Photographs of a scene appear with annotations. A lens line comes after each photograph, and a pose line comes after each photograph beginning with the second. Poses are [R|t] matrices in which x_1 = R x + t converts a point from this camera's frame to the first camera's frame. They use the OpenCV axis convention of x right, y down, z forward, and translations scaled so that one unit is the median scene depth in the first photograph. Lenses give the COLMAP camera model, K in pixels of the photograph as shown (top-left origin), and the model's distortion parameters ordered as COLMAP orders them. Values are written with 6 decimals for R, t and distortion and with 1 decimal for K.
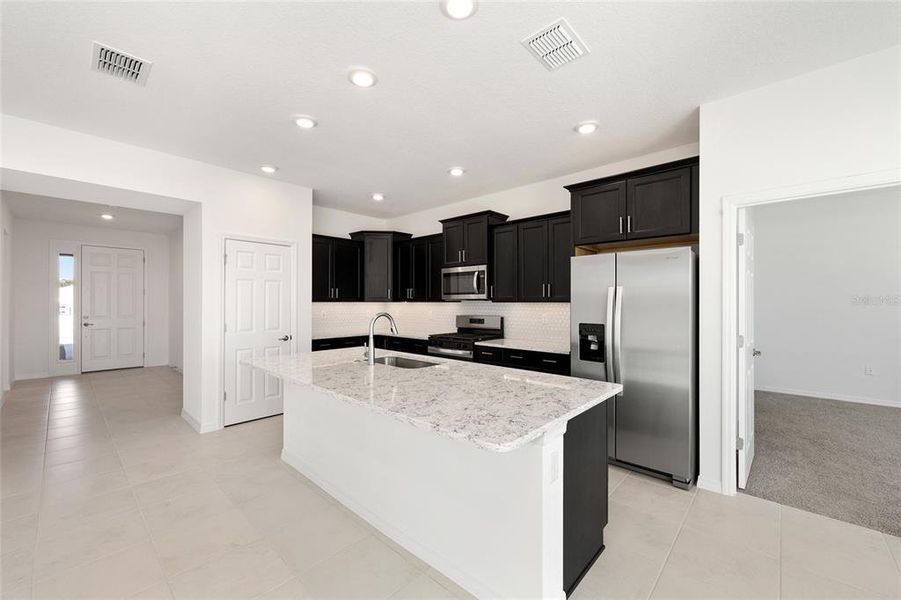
lens RADIAL K [[363.0, 0, 449.9], [0, 363.0, 299.6], [0, 0, 1]] dist [-0.000603, 0.000212]
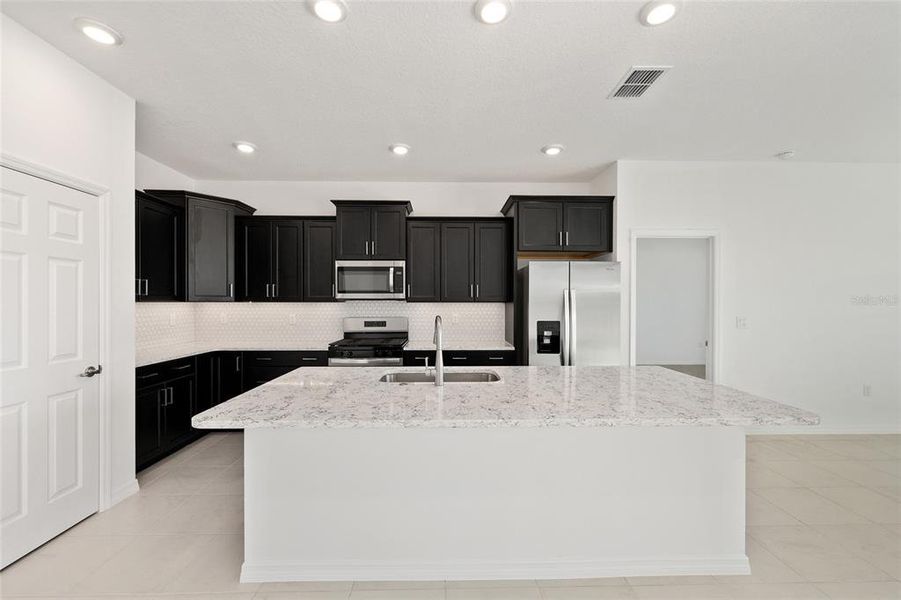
lens RADIAL K [[363.0, 0, 452.0], [0, 363.0, 304.9], [0, 0, 1]] dist [-0.000603, 0.000212]
pose [[0.720468, -0.004620, 0.693473, -0.430942], [-0.004474, 0.999926, 0.011310, 0.002783], [-0.693473, -0.011251, 0.720394, 0.261629]]
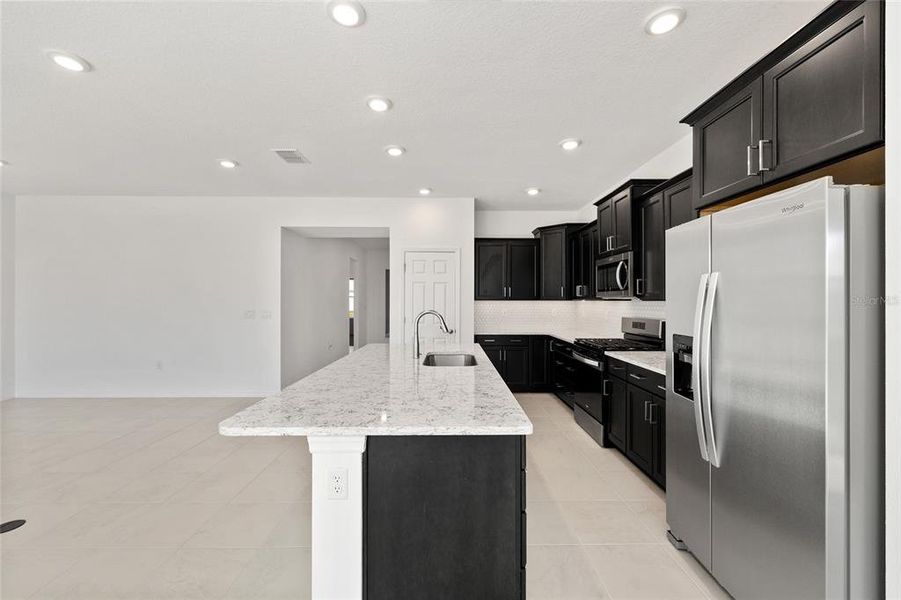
lens RADIAL K [[363.0, 0, 448.3], [0, 363.0, 297.9], [0, 0, 1]] dist [-0.000603, 0.000212]
pose [[0.683739, -0.005610, -0.729705, 0.385574], [0.005085, 0.999983, -0.002922, 0.001635], [0.729708, -0.001713, 0.683756, 0.196490]]
